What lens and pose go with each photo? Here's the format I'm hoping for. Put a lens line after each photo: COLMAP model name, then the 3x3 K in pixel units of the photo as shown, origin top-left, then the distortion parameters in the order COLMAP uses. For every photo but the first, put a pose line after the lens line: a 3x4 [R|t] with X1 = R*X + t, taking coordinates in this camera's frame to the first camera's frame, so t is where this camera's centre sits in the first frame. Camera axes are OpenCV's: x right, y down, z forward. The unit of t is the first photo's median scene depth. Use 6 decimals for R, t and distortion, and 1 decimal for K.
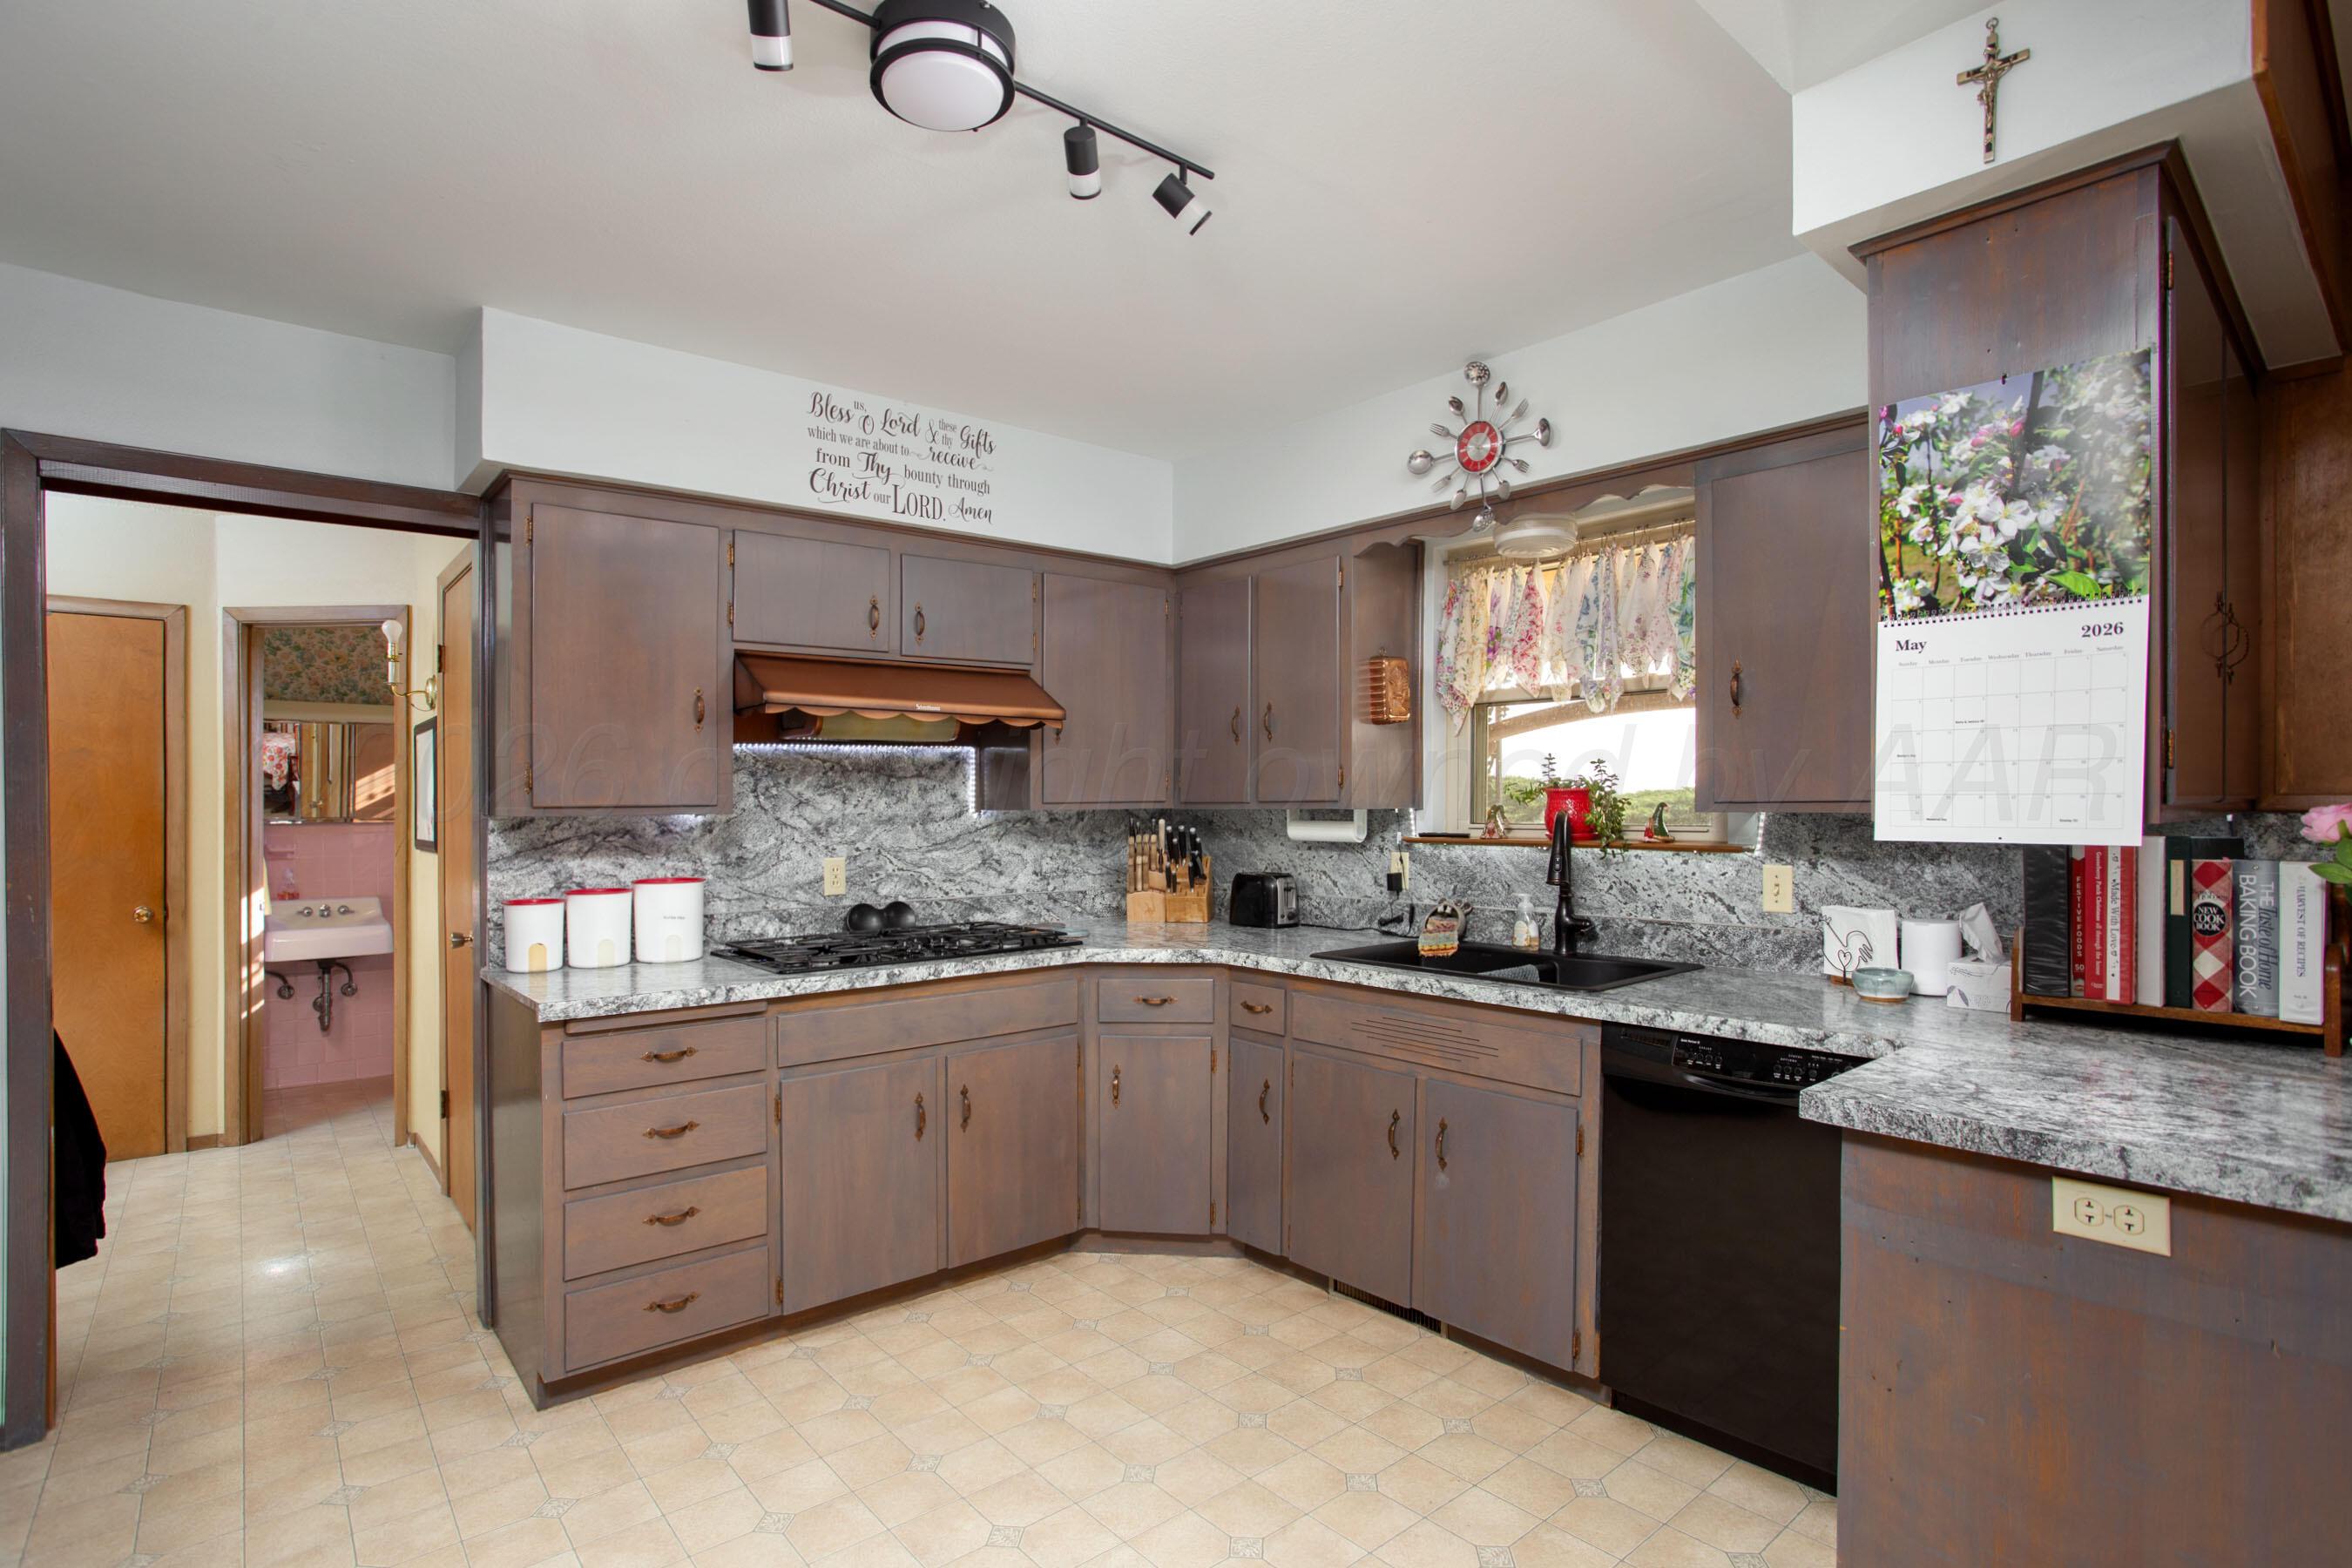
lens RADIAL K [[1154.1, 0, 1189.2], [0, 1154.1, 786.3], [0, 0, 1]] dist [-0.026048, 0.001809]
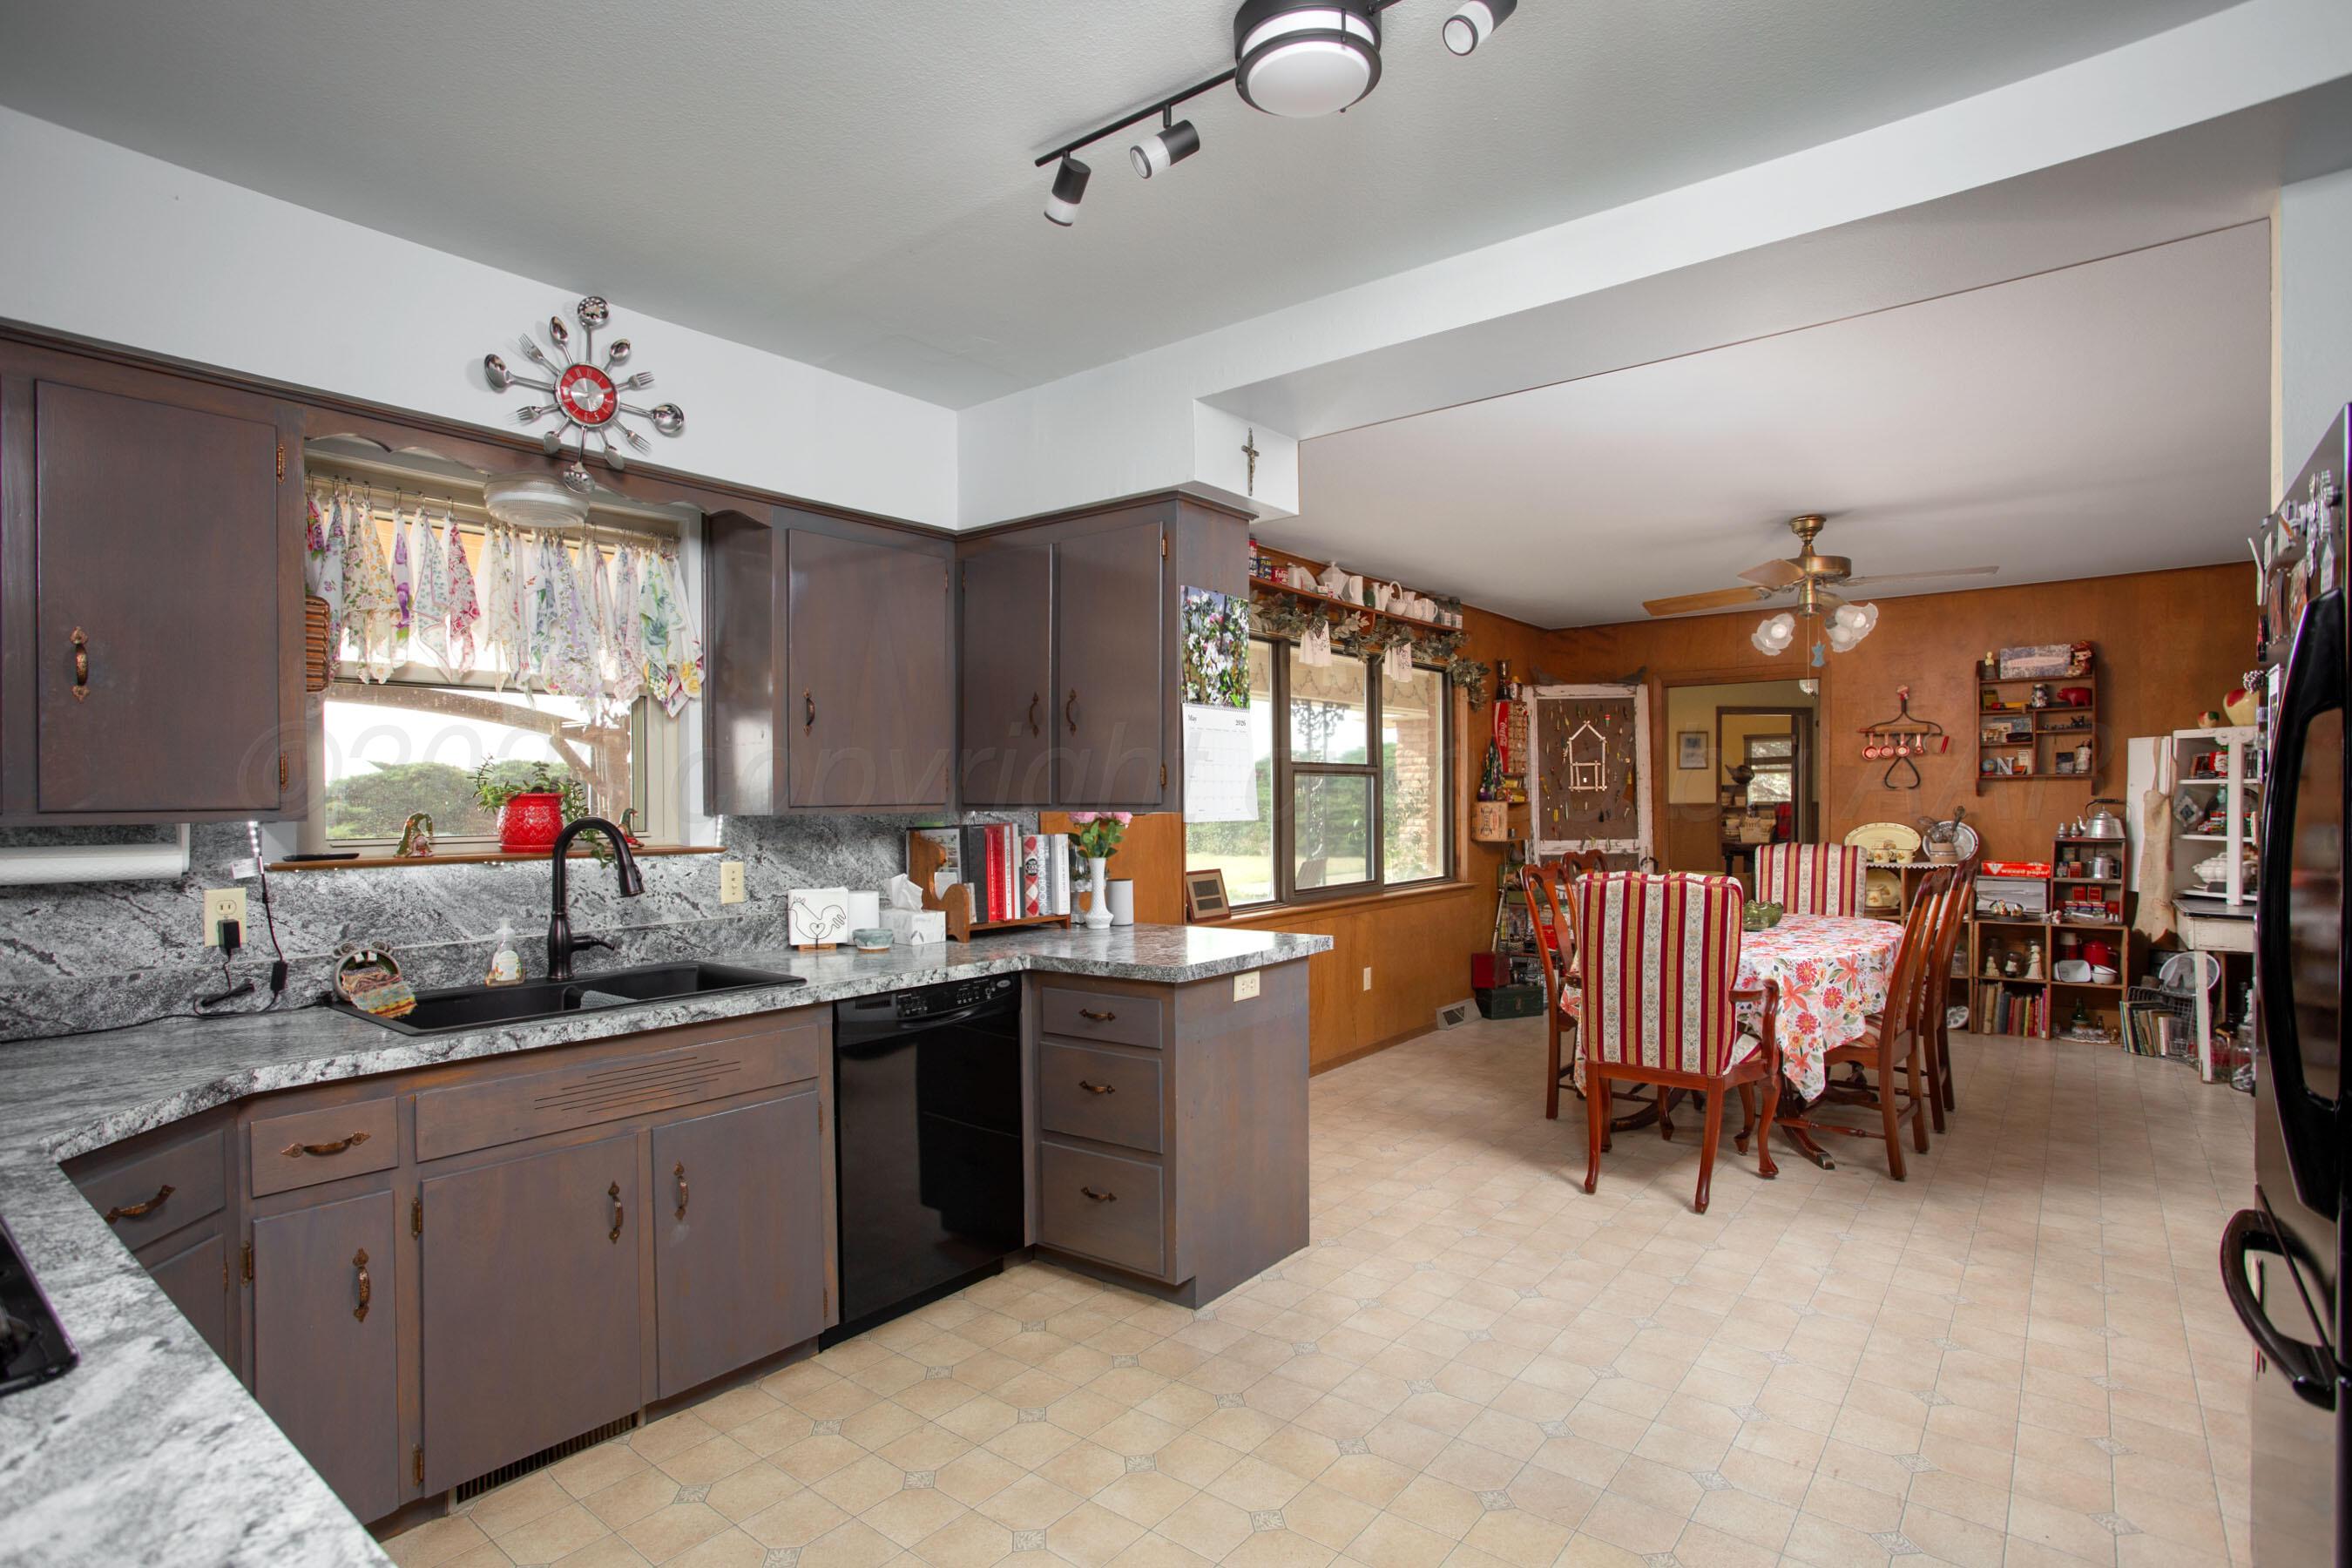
lens RADIAL K [[1154.1, 0, 1187.7], [0, 1154.1, 793.2], [0, 0, 1]] dist [-0.026048, 0.001809]
pose [[-0.157800, 0.009150, 0.987429, -0.693972], [-0.001353, 0.999954, -0.009482, 0.010586], [-0.987470, -0.002832, -0.157780, 0.727107]]
